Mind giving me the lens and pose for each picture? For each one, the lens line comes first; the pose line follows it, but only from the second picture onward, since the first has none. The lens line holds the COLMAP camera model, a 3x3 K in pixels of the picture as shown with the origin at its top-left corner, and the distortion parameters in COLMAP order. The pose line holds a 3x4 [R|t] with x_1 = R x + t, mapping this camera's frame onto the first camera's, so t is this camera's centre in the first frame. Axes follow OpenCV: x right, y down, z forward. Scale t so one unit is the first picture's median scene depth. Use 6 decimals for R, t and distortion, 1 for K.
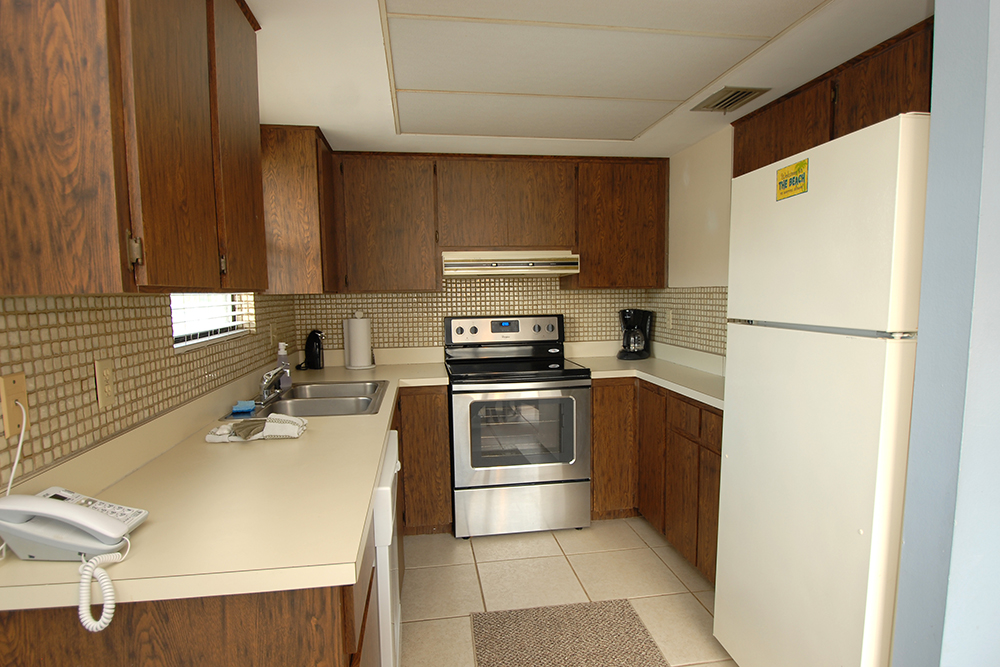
lens RADIAL K [[551.2, 0, 500.0], [0, 551.2, 333.5], [0, 0, 1]] dist [-0.003169, -0.000266]
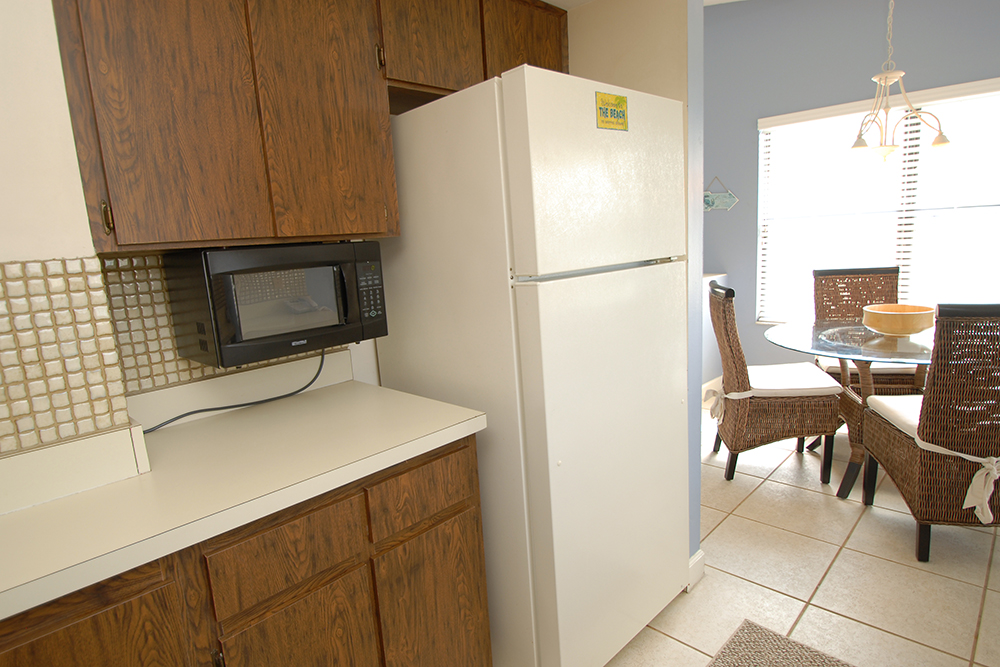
lens RADIAL K [[551.2, 0, 500.0], [0, 551.2, 333.5], [0, 0, 1]] dist [-0.003169, -0.000266]
pose [[-0.599605, -0.084060, 0.795869, -0.132903], [0.136598, 0.969126, 0.205272, -0.126071], [-0.788553, 0.231796, -0.569610, 1.720720]]
